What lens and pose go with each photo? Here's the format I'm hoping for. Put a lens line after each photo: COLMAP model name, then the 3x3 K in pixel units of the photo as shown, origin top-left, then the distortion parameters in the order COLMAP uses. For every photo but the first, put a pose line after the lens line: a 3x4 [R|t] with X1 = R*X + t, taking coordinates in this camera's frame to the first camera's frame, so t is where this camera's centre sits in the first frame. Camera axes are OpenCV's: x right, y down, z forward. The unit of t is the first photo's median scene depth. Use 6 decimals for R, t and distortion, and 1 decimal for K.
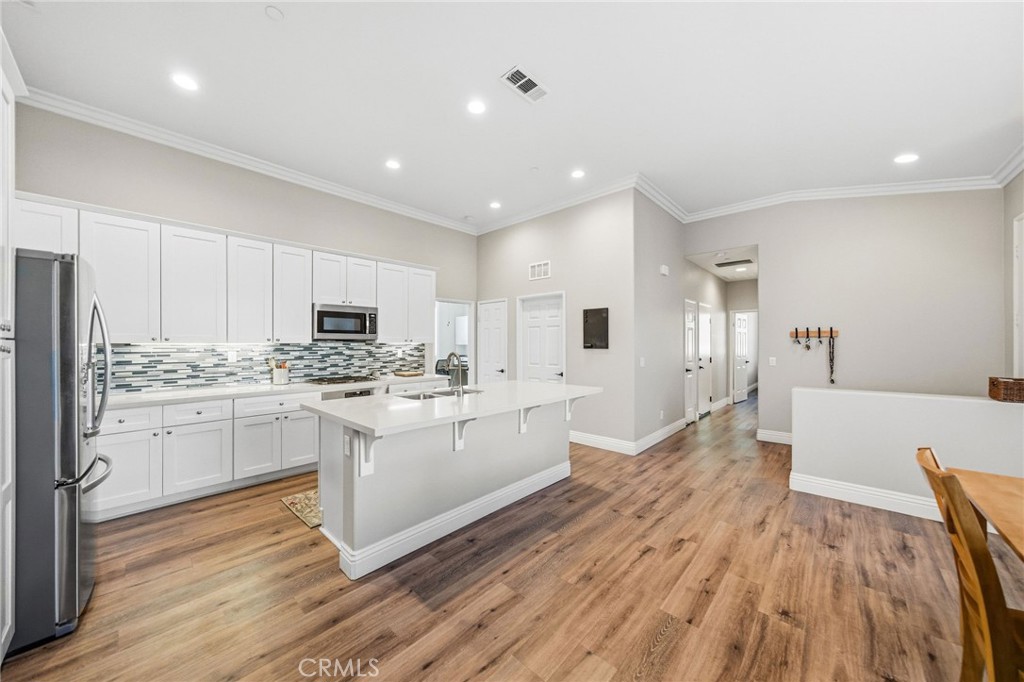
lens RADIAL K [[354.4, 0, 505.3], [0, 354.4, 343.3], [0, 0, 1]] dist [0.004937, 0.000515]
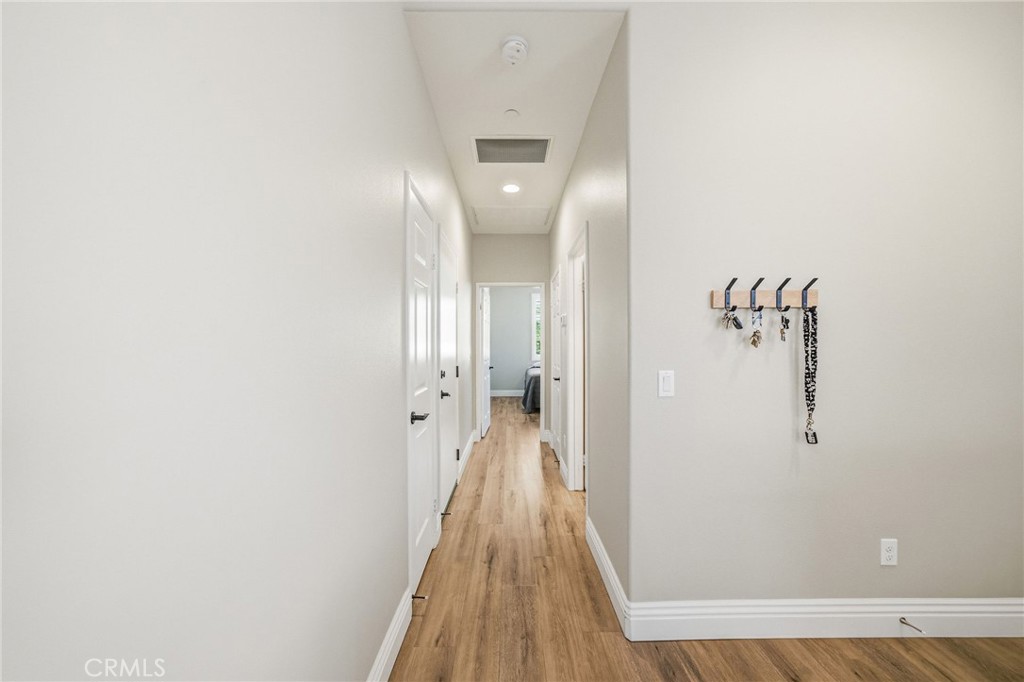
lens RADIAL K [[354.4, 0, 504.2], [0, 354.4, 343.5], [0, 0, 1]] dist [0.004937, 0.000515]
pose [[0.737935, 0.002487, 0.674867, 0.580637], [-0.003005, 0.999995, -0.000400, 0.020501], [-0.674865, -0.001732, 0.737939, 1.154799]]
